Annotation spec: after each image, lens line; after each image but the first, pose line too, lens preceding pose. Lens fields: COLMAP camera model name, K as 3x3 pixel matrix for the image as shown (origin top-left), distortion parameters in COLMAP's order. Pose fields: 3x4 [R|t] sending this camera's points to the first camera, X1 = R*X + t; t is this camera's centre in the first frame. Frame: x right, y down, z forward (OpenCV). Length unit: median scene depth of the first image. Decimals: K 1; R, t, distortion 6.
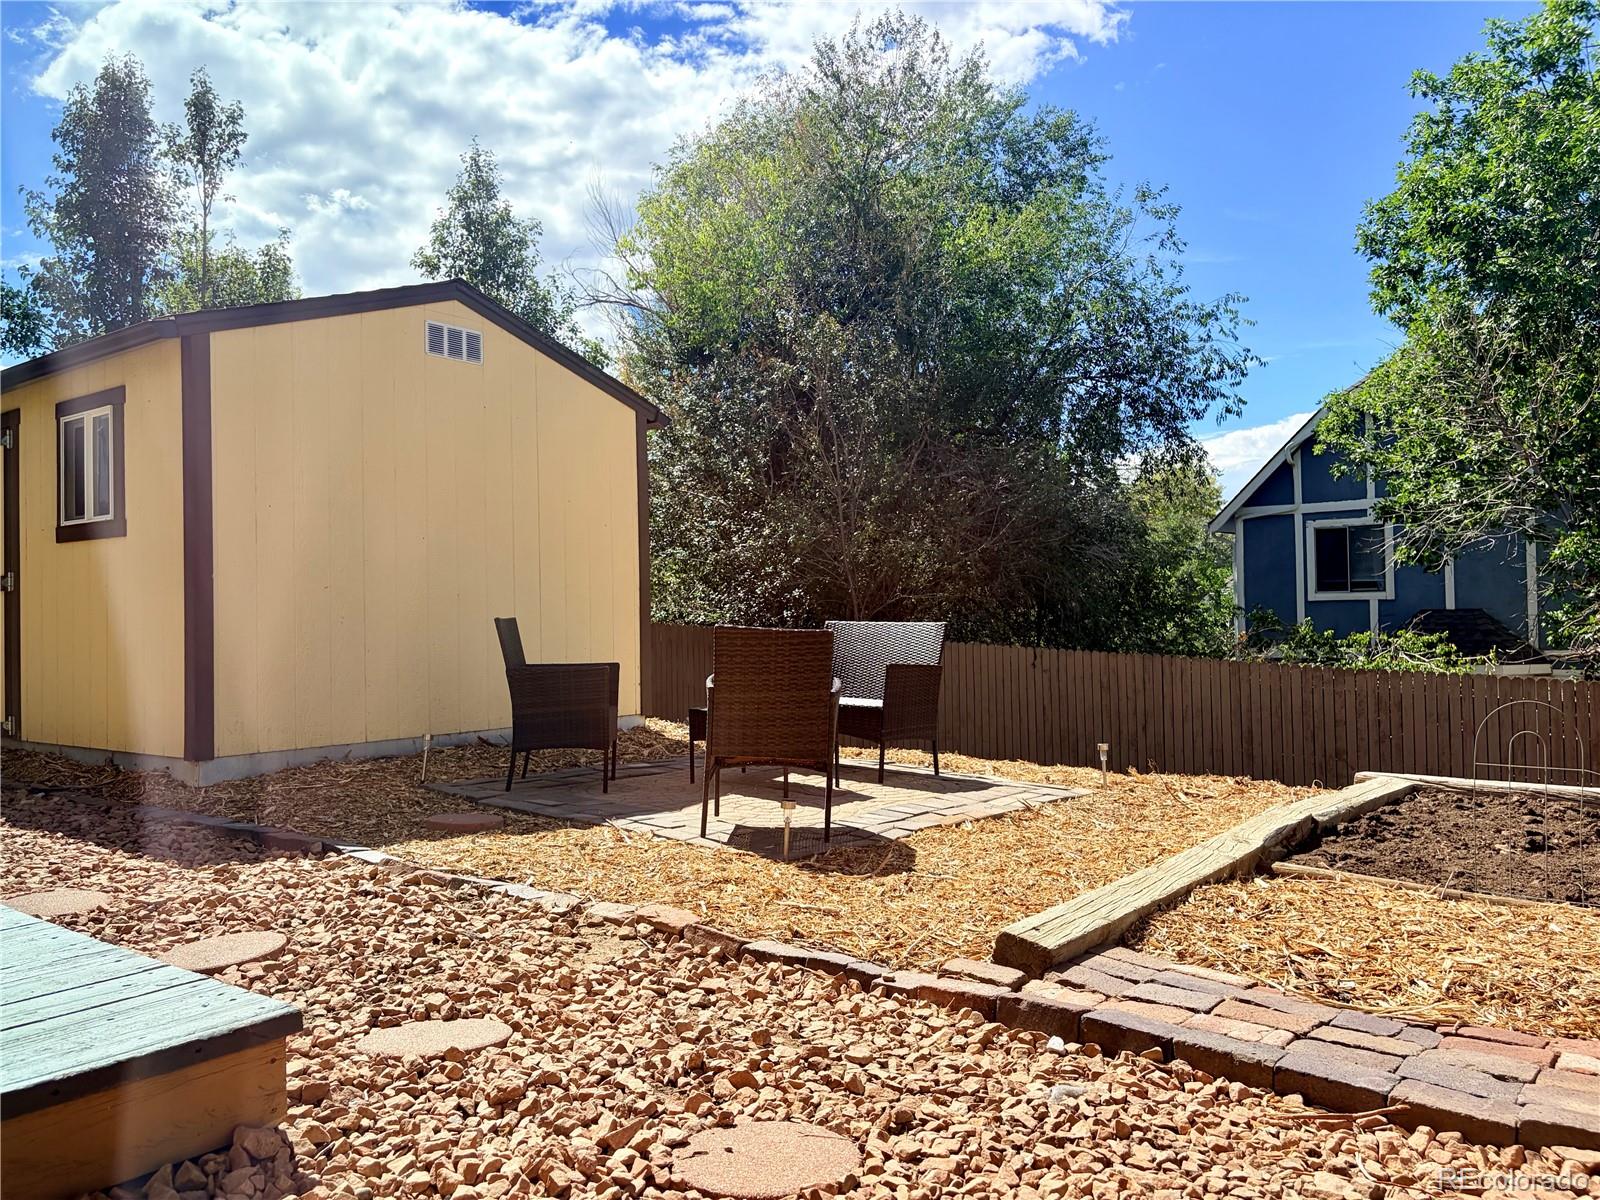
lens RADIAL K [[1230.2, 0, 800.0], [0, 1230.2, 600.0], [0, 0, 1]] dist [0.051810, -0.084404]
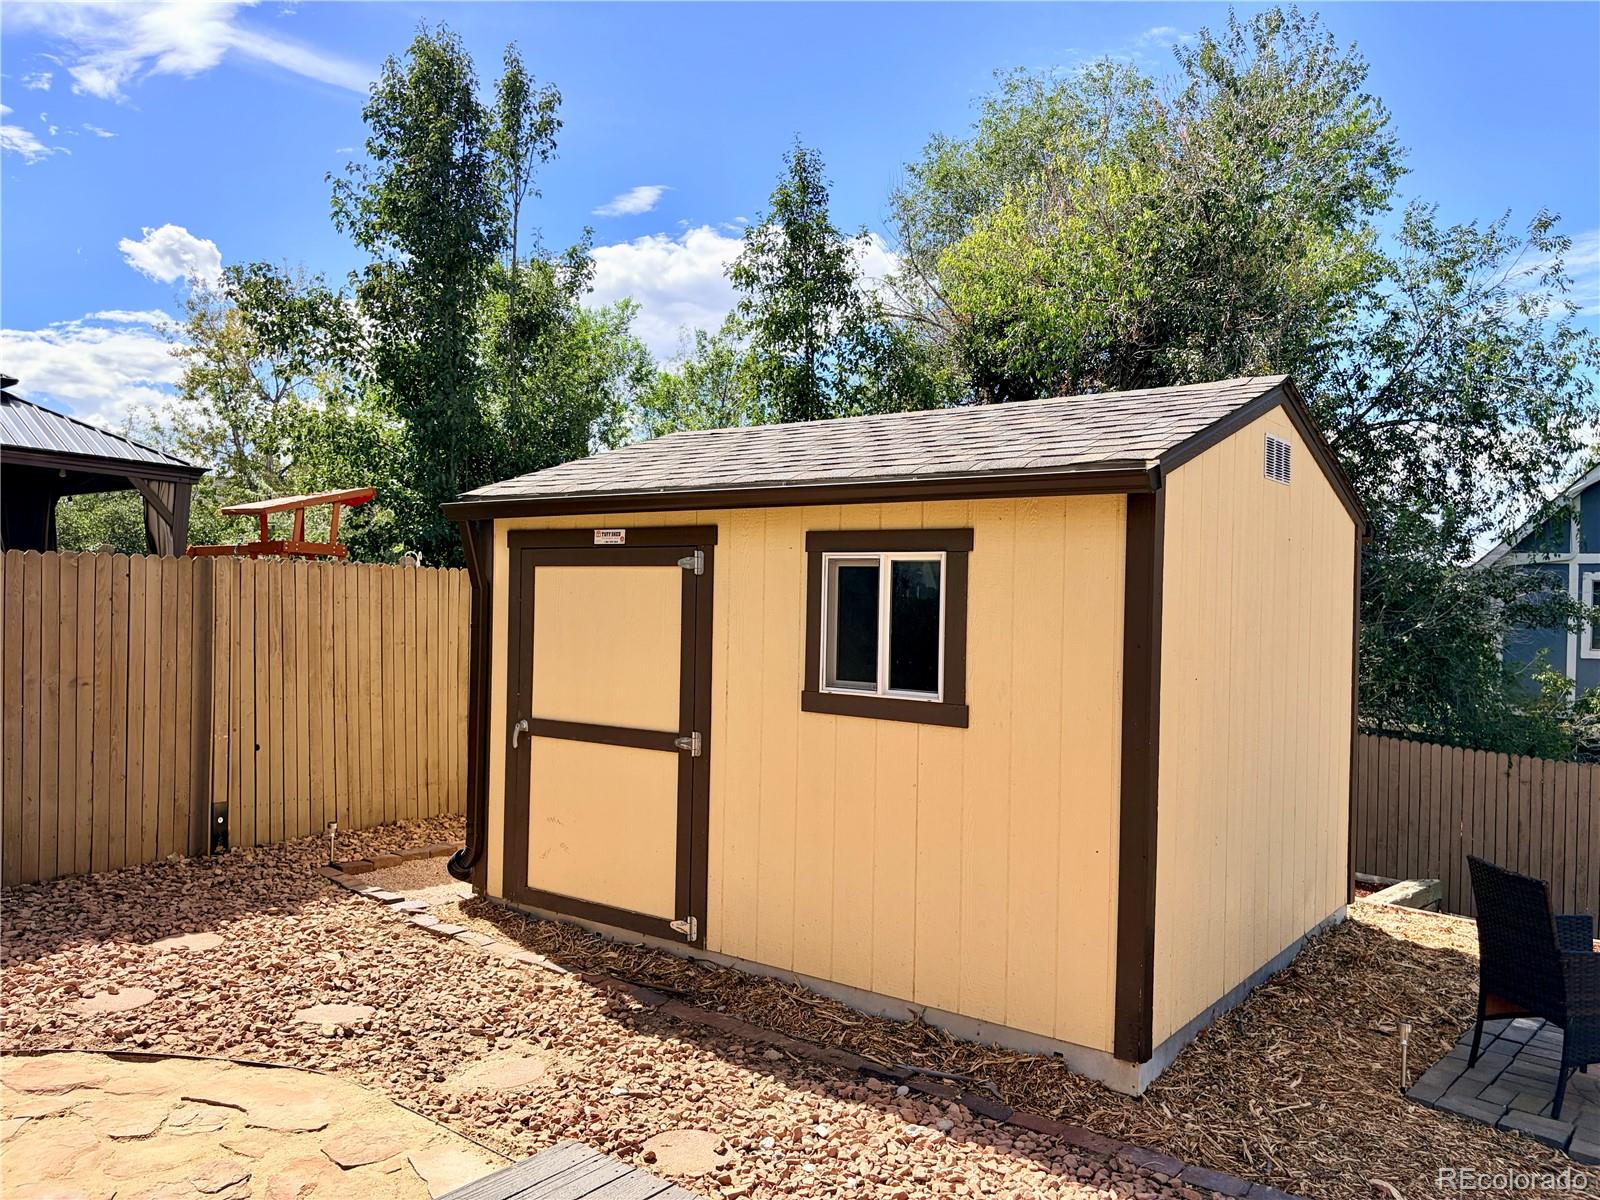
lens RADIAL K [[1230.2, 0, 800.0], [0, 1230.2, 600.0], [0, 0, 1]] dist [0.051810, -0.084404]
pose [[0.999326, 0.035786, 0.008182, -0.291595], [-0.035935, 0.999176, 0.018868, -0.061693], [-0.007500, -0.019149, 0.999789, 0.115366]]
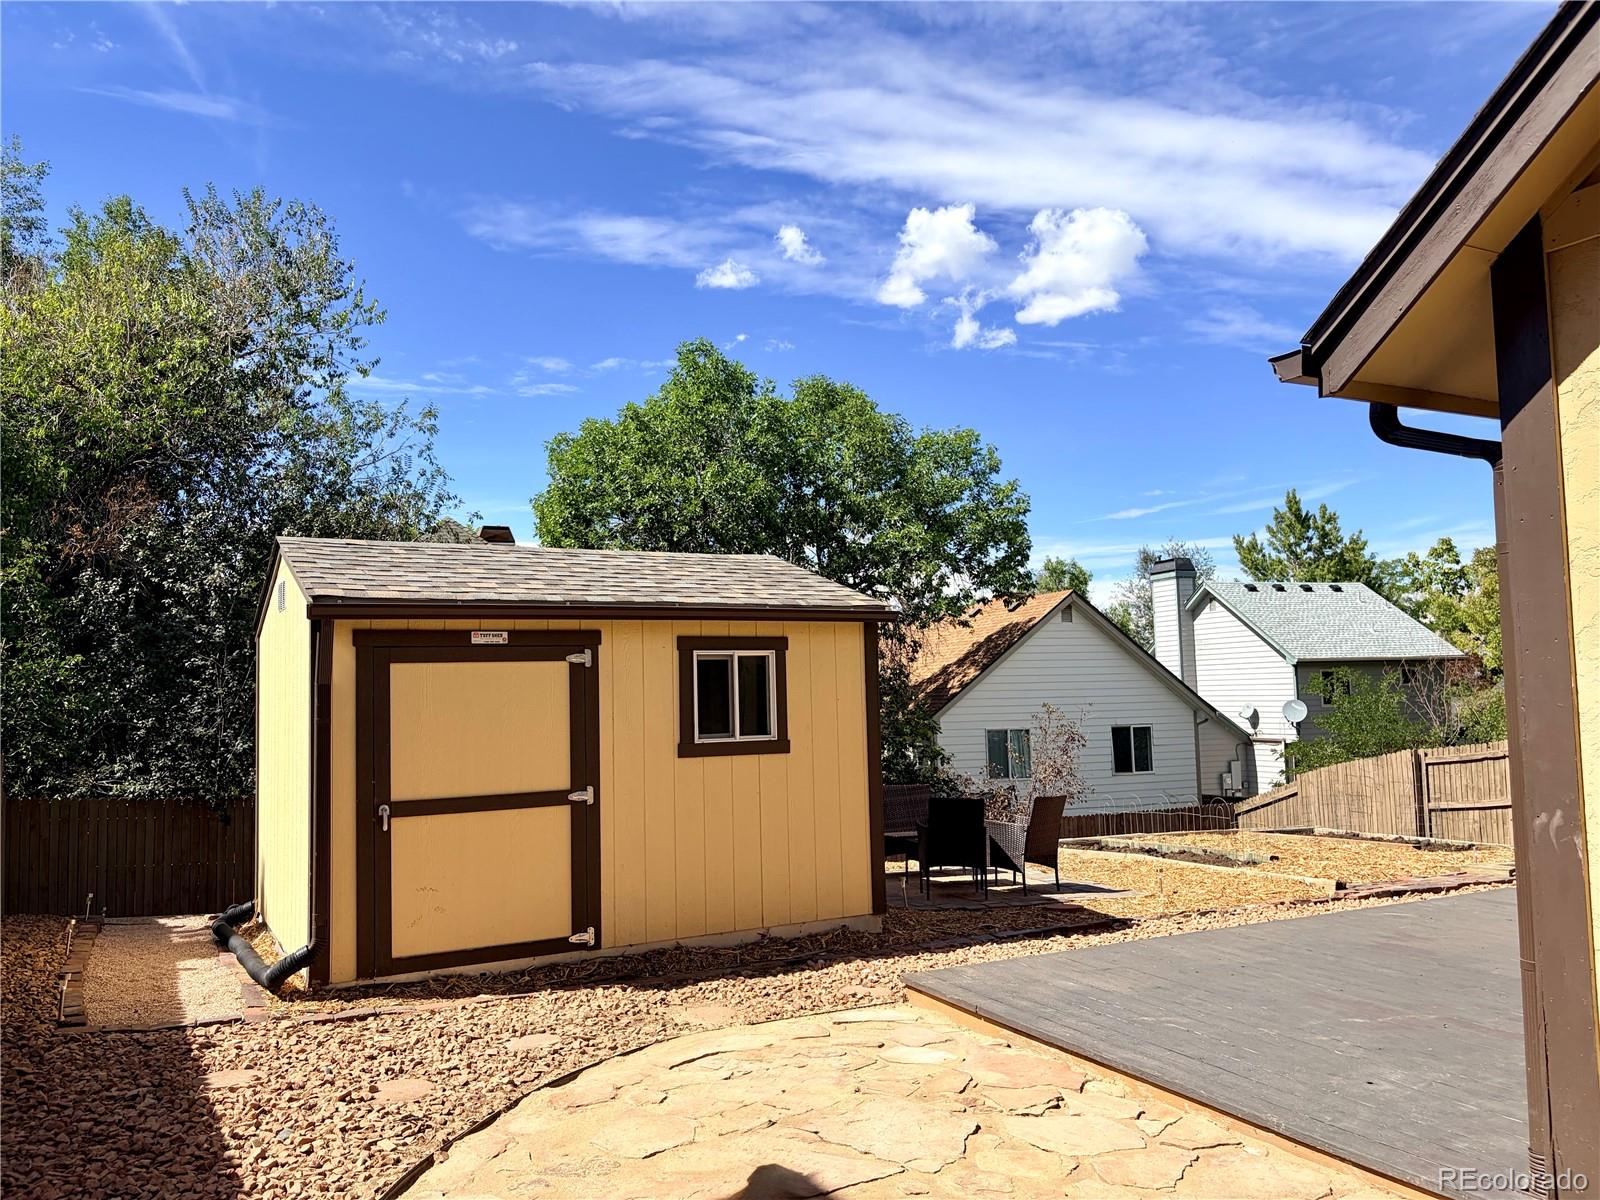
lens RADIAL K [[1230.2, 0, 800.0], [0, 1230.2, 600.0], [0, 0, 1]] dist [0.051810, -0.084404]
pose [[0.405974, 0.081136, 0.910276, -0.756631], [0.007668, 0.995714, -0.092172, -0.040903], [-0.913852, 0.044400, 0.403612, 0.209106]]
